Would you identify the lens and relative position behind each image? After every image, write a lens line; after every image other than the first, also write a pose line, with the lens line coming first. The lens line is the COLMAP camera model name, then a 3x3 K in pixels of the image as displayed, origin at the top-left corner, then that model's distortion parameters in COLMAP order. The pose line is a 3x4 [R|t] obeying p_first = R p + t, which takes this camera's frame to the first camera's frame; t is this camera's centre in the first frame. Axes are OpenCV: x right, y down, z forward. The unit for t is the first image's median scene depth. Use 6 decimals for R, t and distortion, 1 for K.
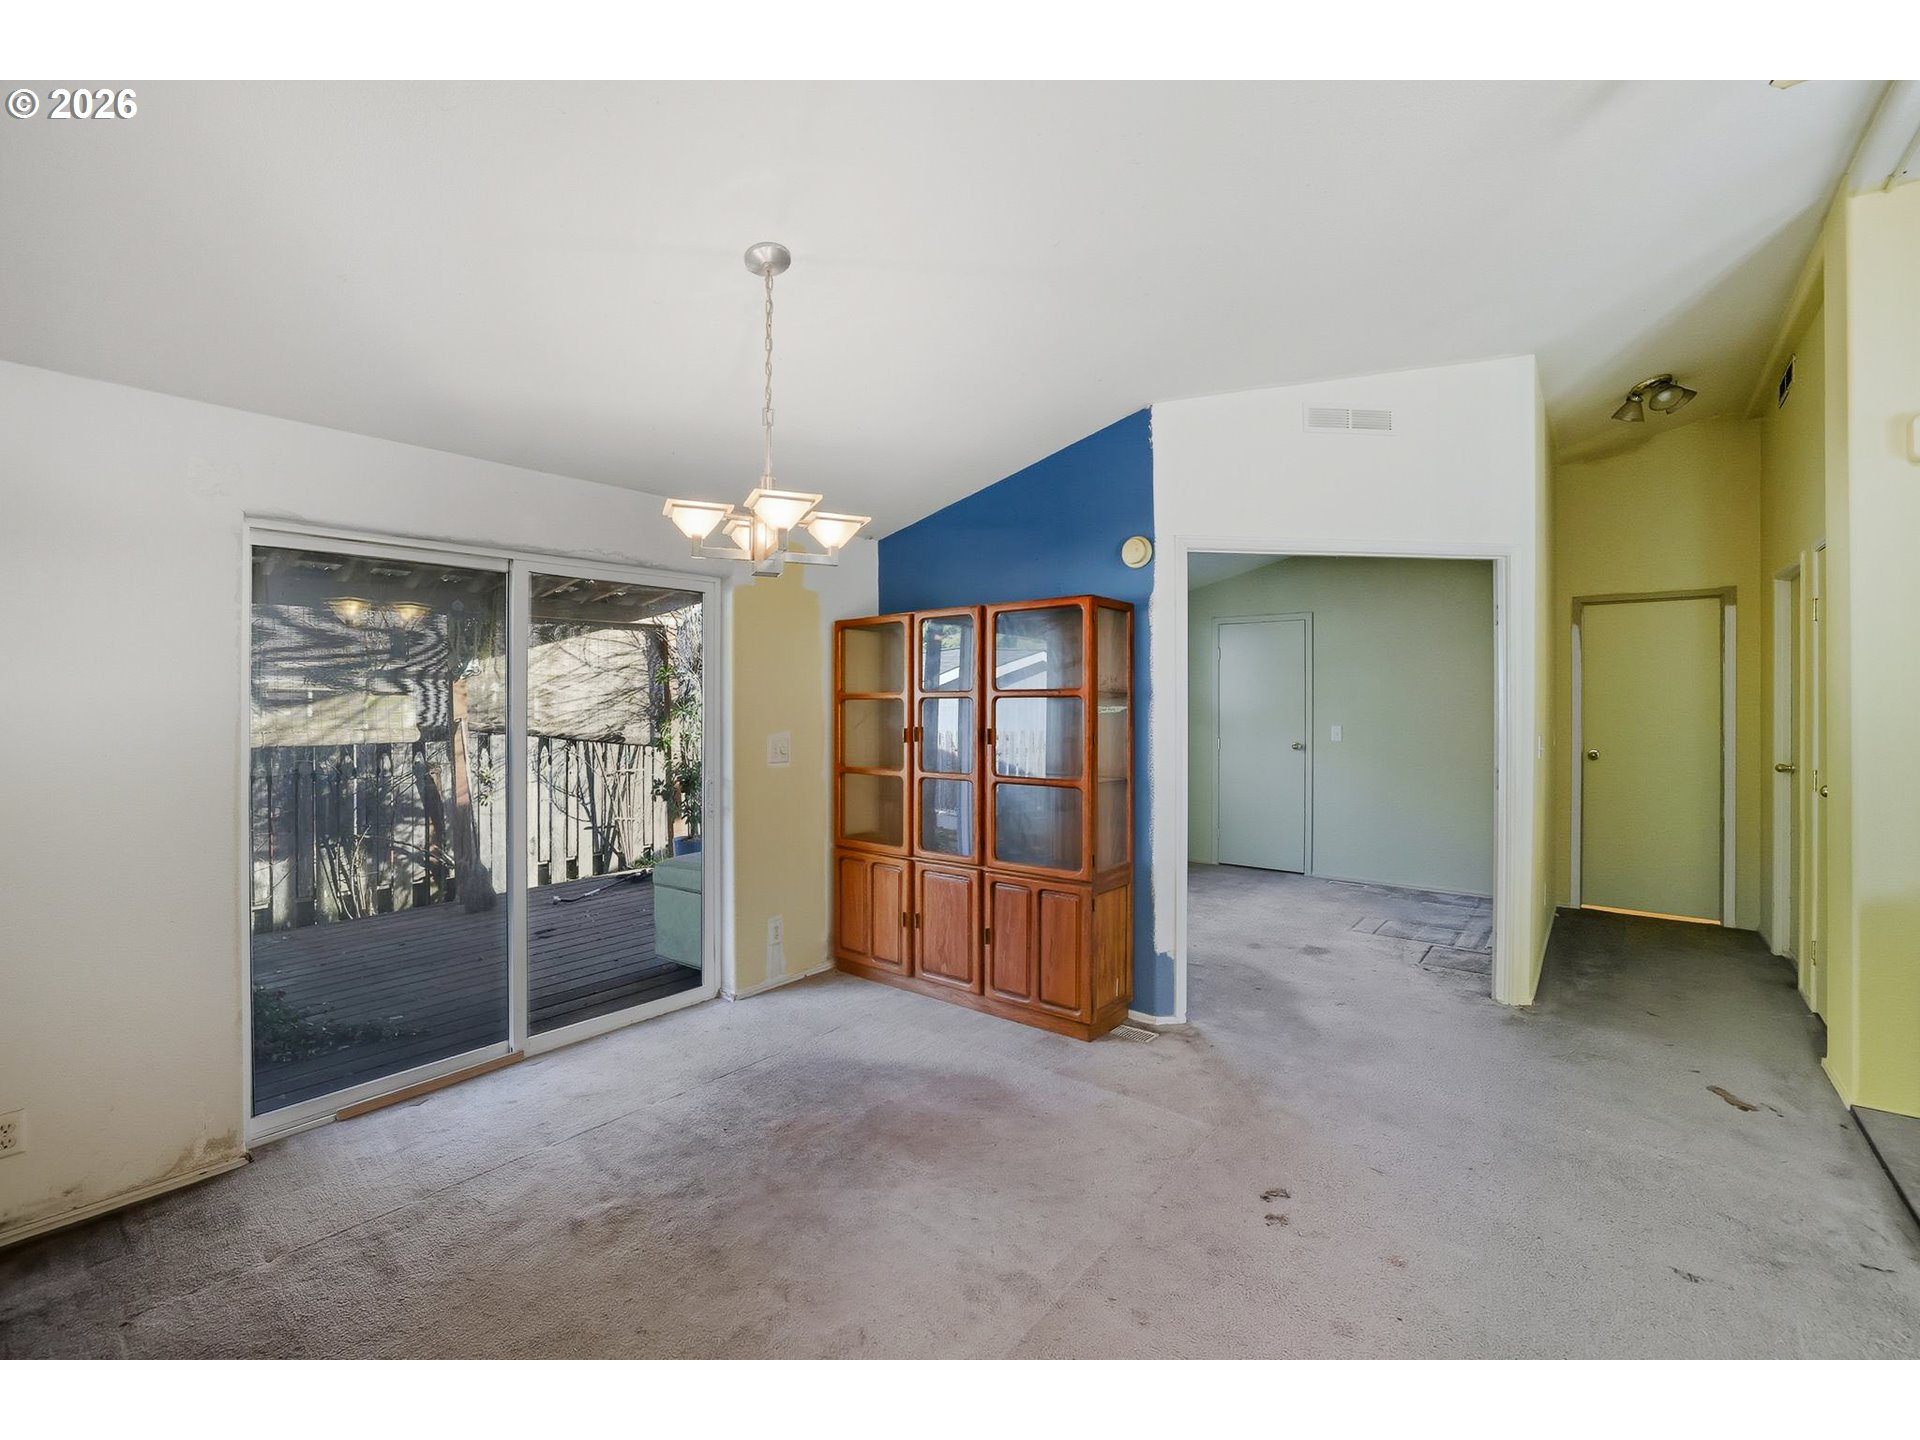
lens RADIAL K [[821.2, 0, 958.3], [0, 821.2, 706.5], [0, 0, 1]] dist [-0.044206, 0.015766]
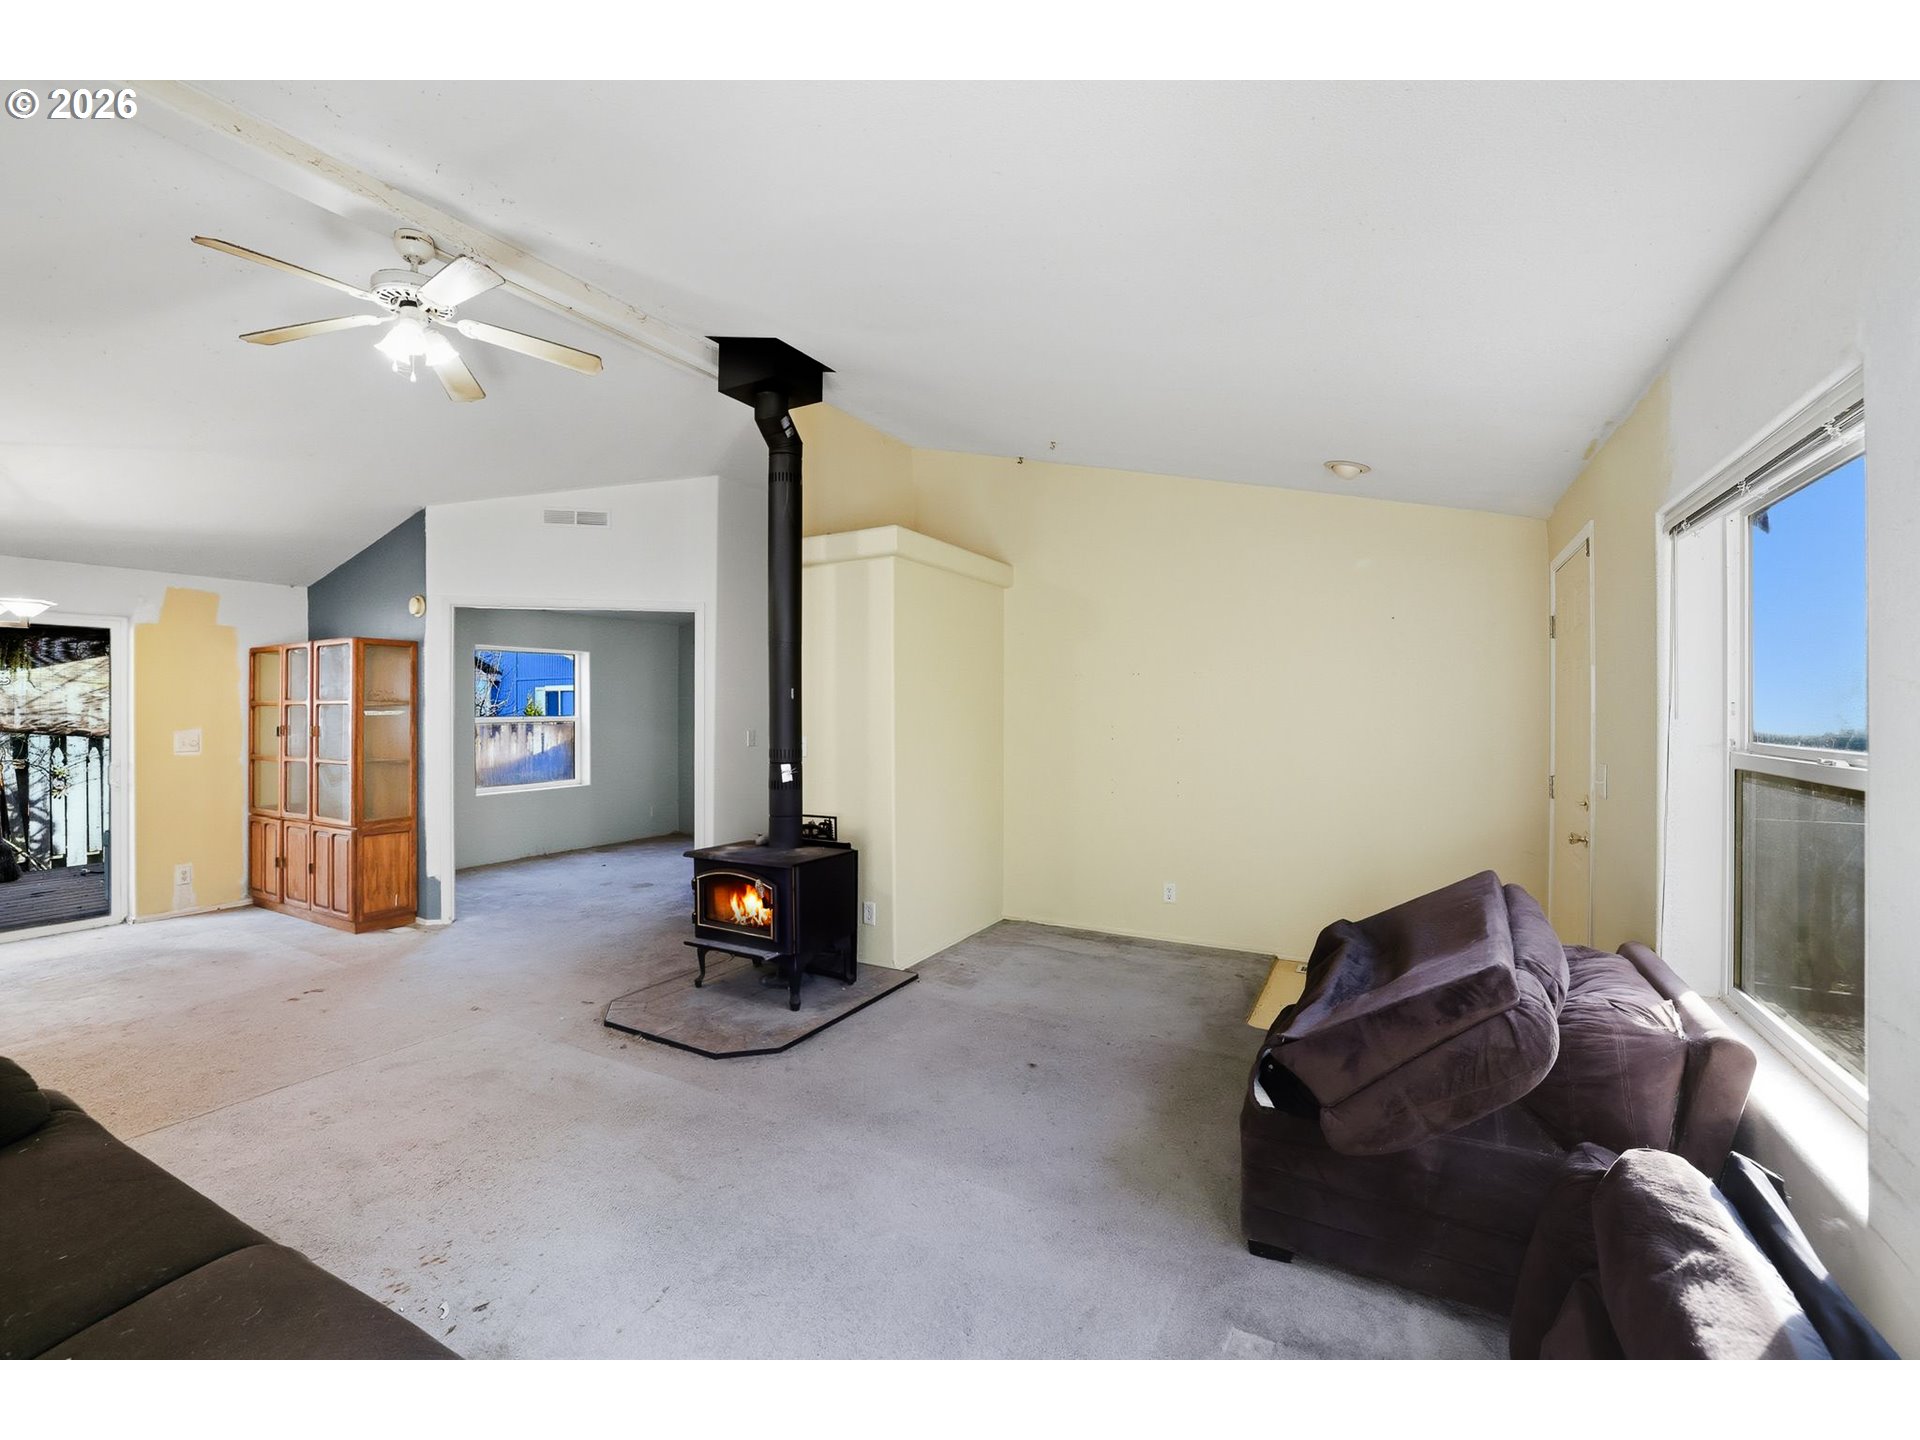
lens RADIAL K [[821.2, 0, 958.3], [0, 821.2, 706.5], [0, 0, 1]] dist [-0.044206, 0.015766]
pose [[0.987383, 0.000515, 0.158348, 0.872713], [0.000502, 0.999980, -0.006380, 0.002663], [-0.158348, 0.006379, 0.987363, -0.543822]]
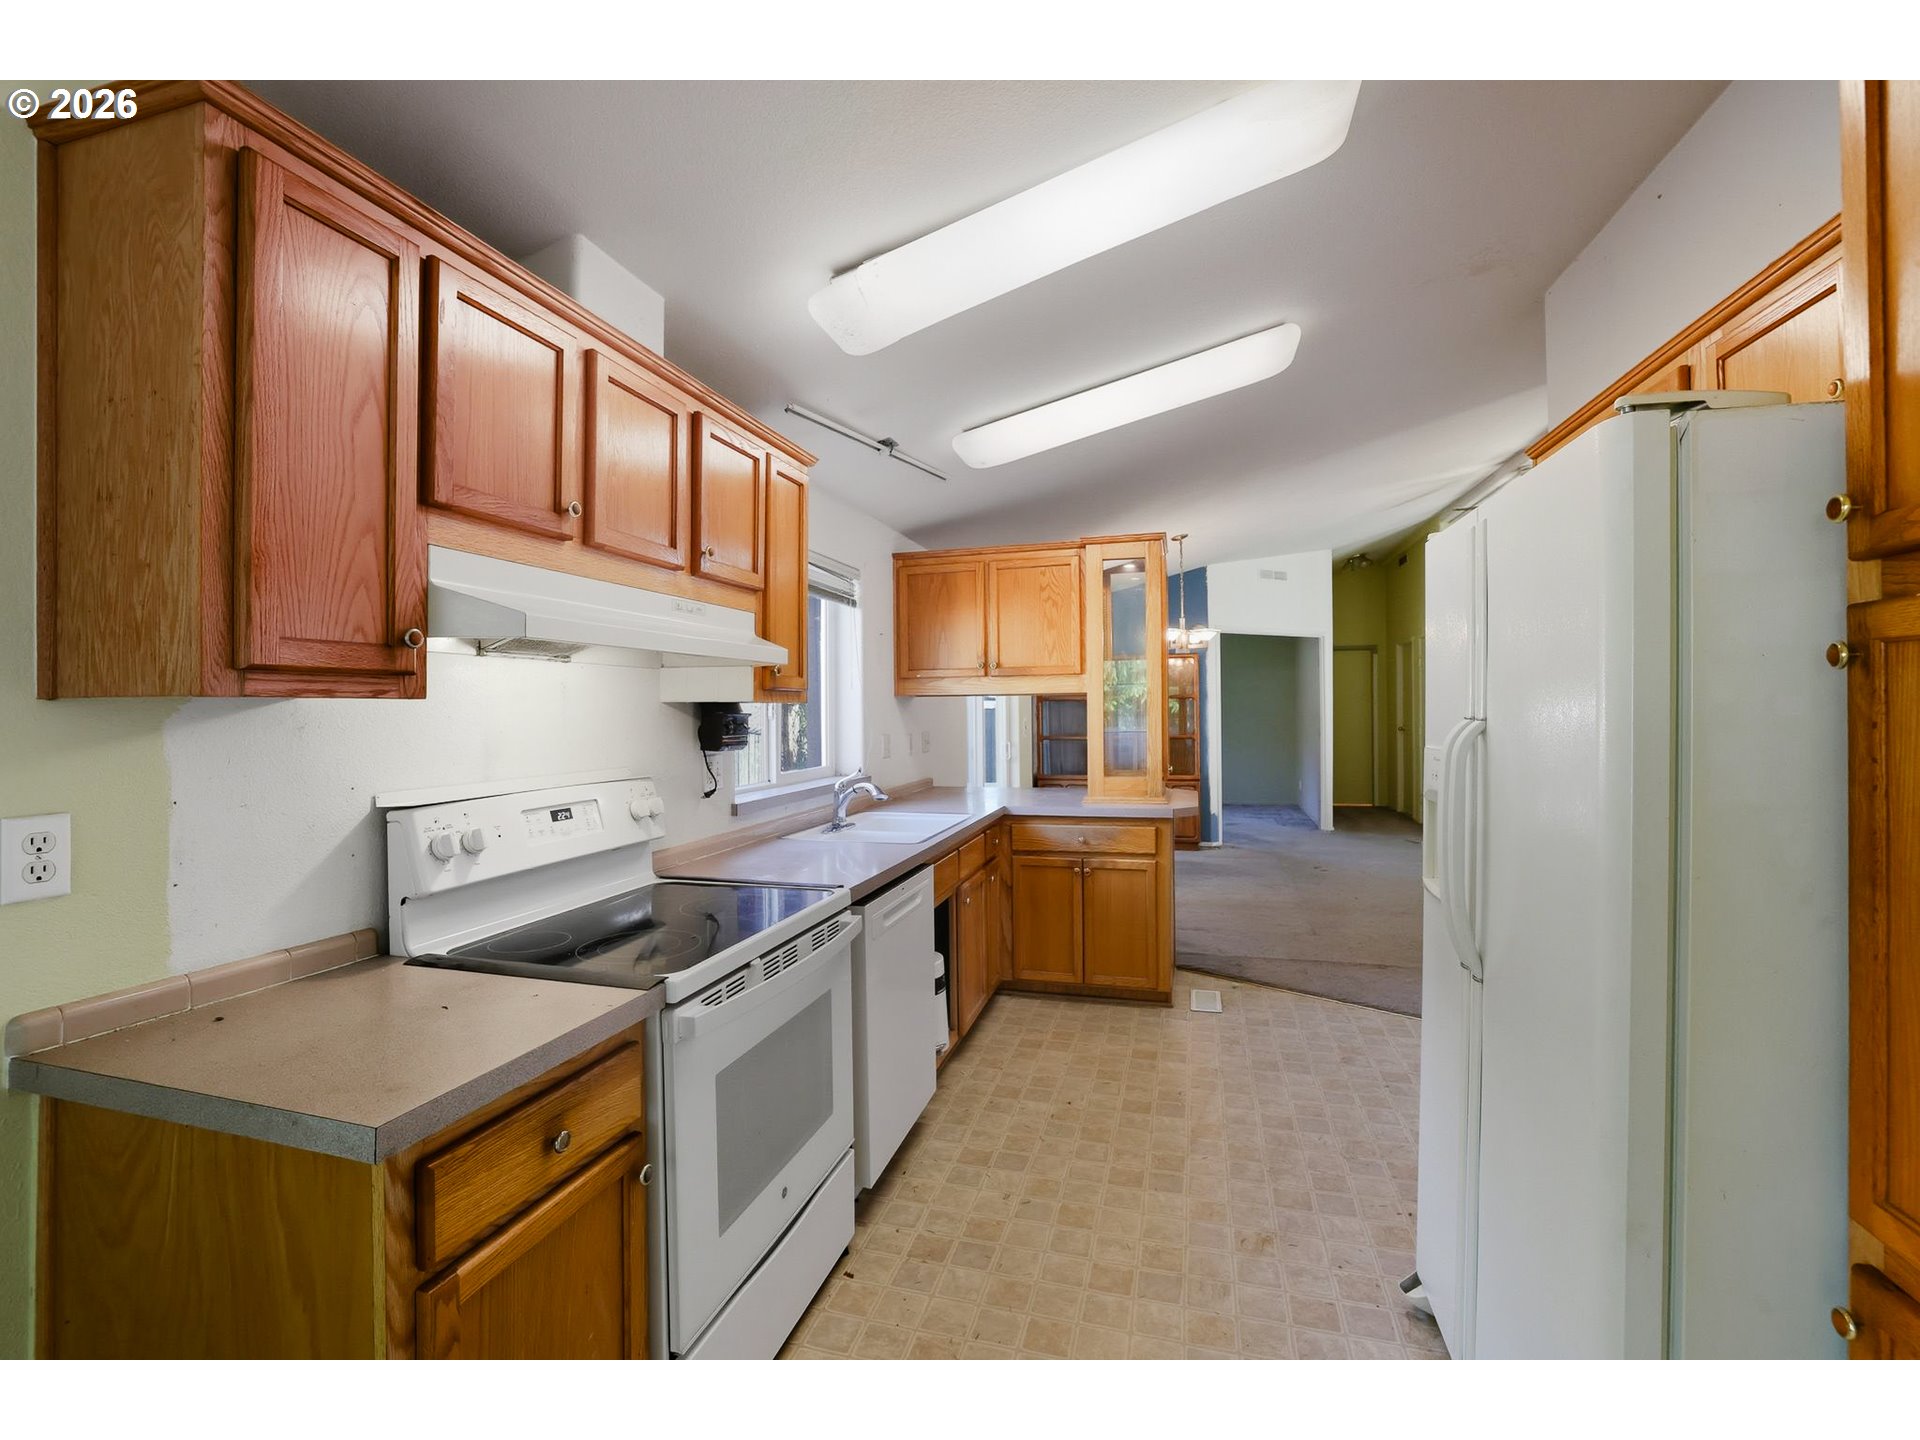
lens RADIAL K [[821.2, 0, 958.3], [0, 821.2, 706.5], [0, 0, 1]] dist [-0.044206, 0.015766]
pose [[0.920766, -0.008393, 0.390026, -1.129586], [0.011263, 0.999924, -0.005073, 0.014087], [-0.389954, 0.009064, 0.920790, -0.697539]]
